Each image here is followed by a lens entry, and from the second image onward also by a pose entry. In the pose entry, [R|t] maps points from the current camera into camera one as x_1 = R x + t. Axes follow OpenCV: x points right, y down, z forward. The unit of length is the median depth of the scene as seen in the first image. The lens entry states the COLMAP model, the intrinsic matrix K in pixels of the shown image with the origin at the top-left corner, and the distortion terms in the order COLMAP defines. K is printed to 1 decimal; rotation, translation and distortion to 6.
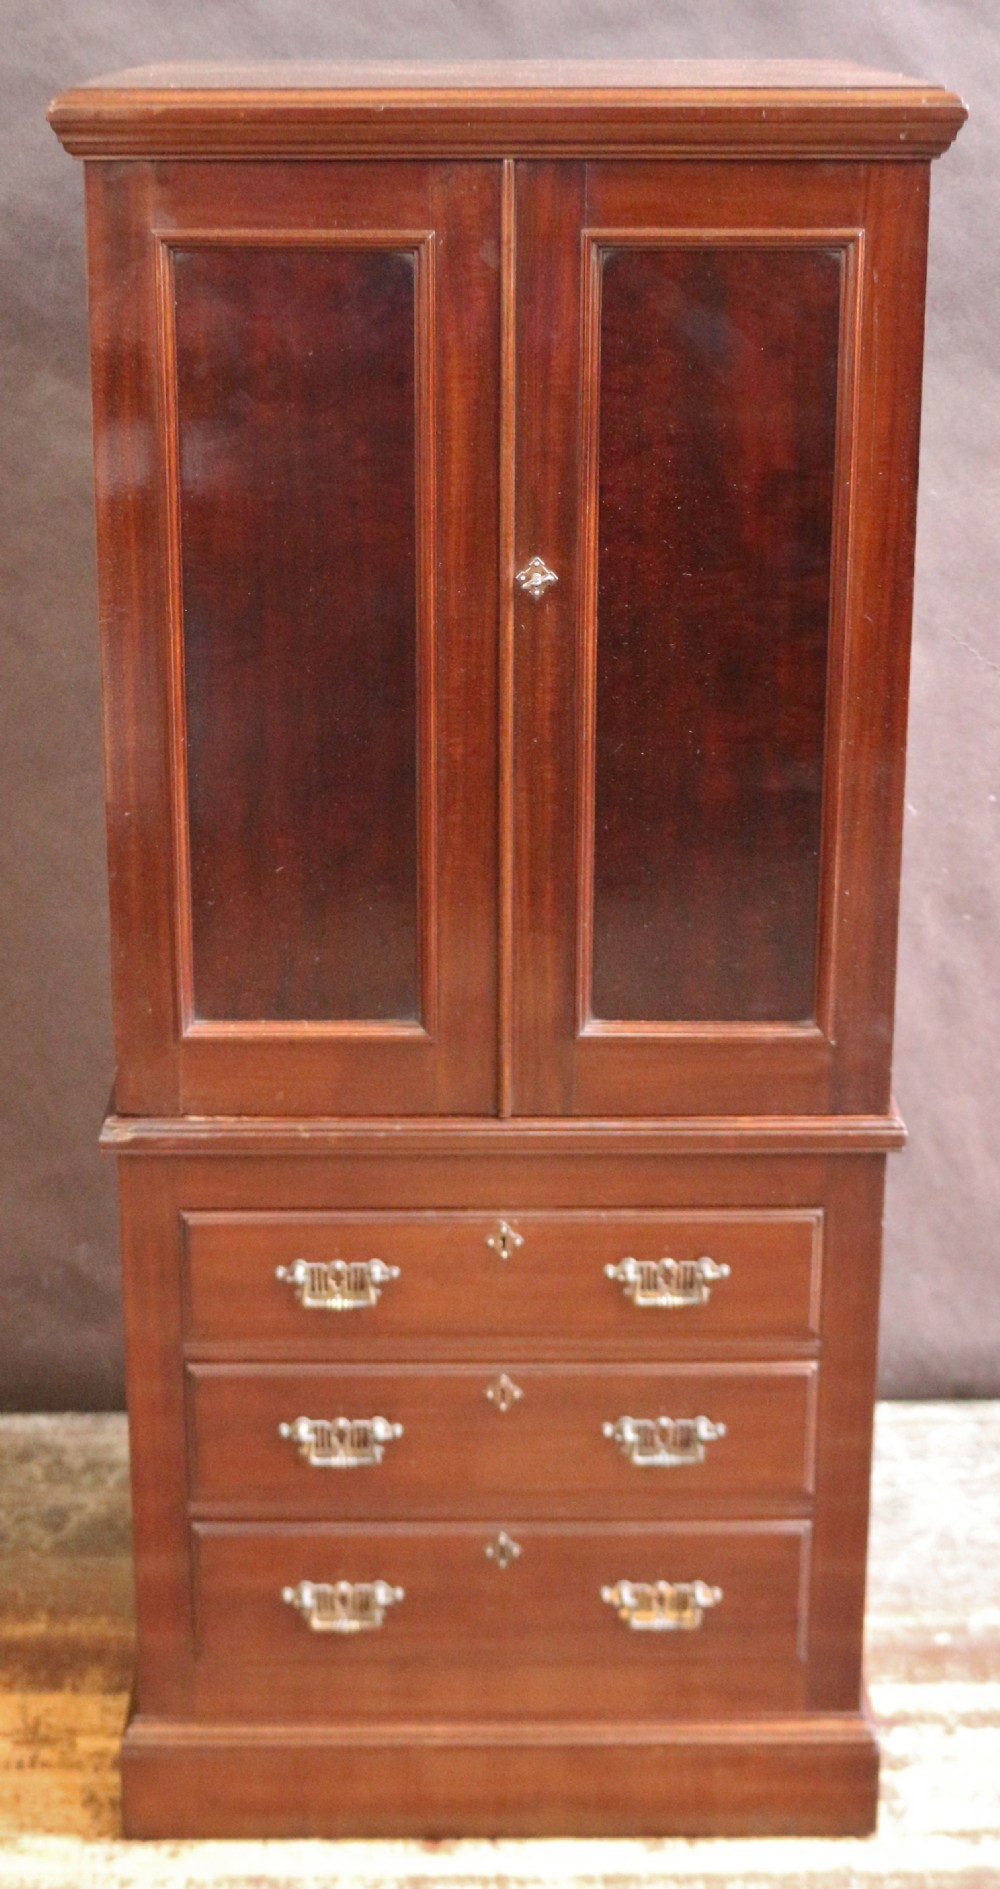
lens RADIAL K [[3168.0, 0, 501.9], [0, 3168.0, 1003.8], [0, 0, 1]] dist [-0.033023, 0.000000]
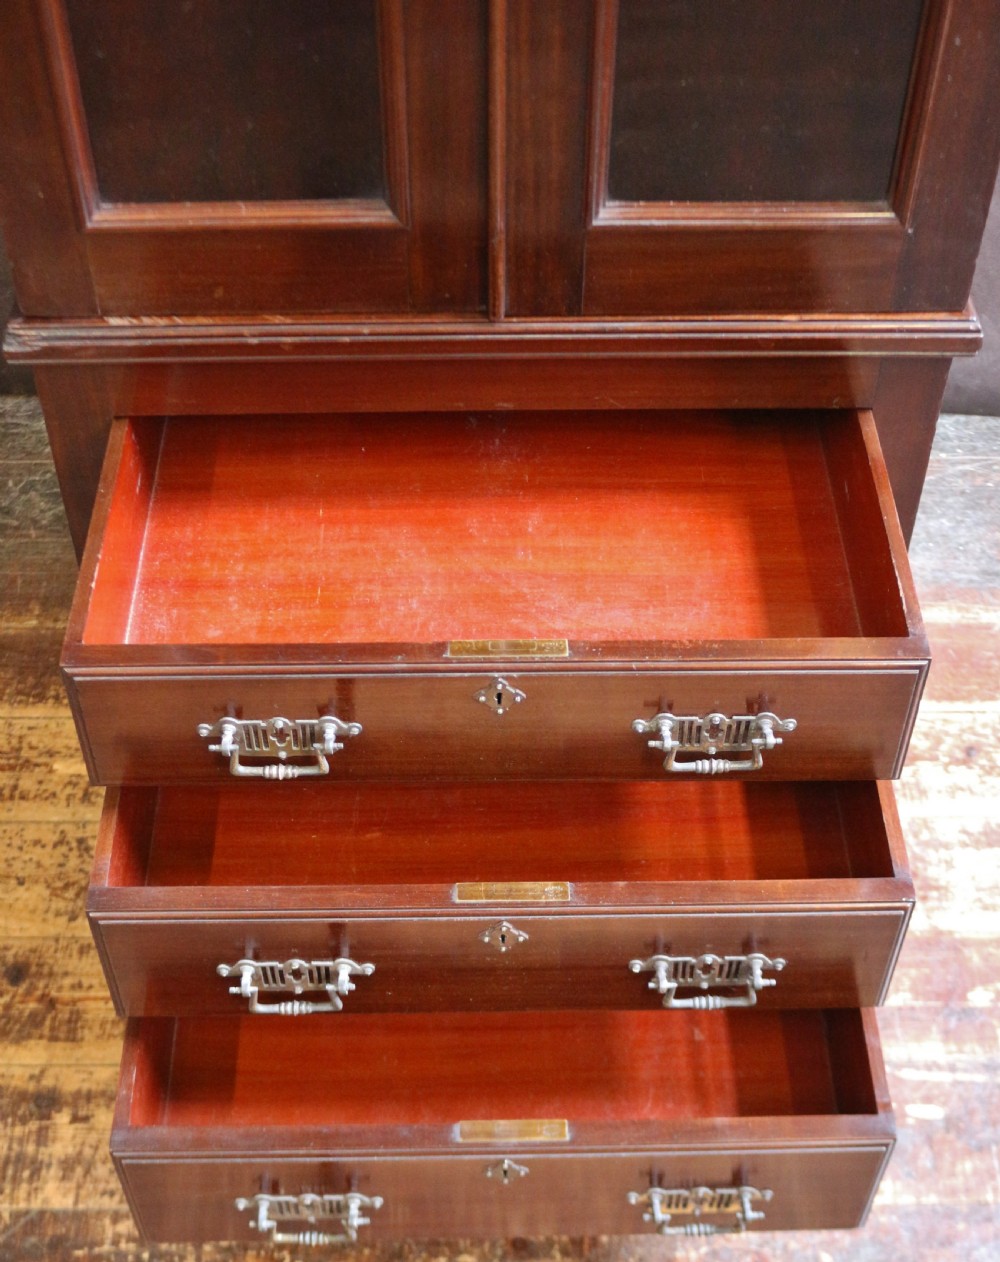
lens RADIAL K [[1744.0, 0, 517.1], [0, 1744.0, 778.2], [0, 0, 1]] dist [-0.095546, 0.000000]
pose [[0.999839, -0.008854, 0.015607, -0.001875], [-0.000365, 0.859552, 0.511049, -0.089685], [-0.017939, -0.510972, 0.859410, 0.557735]]
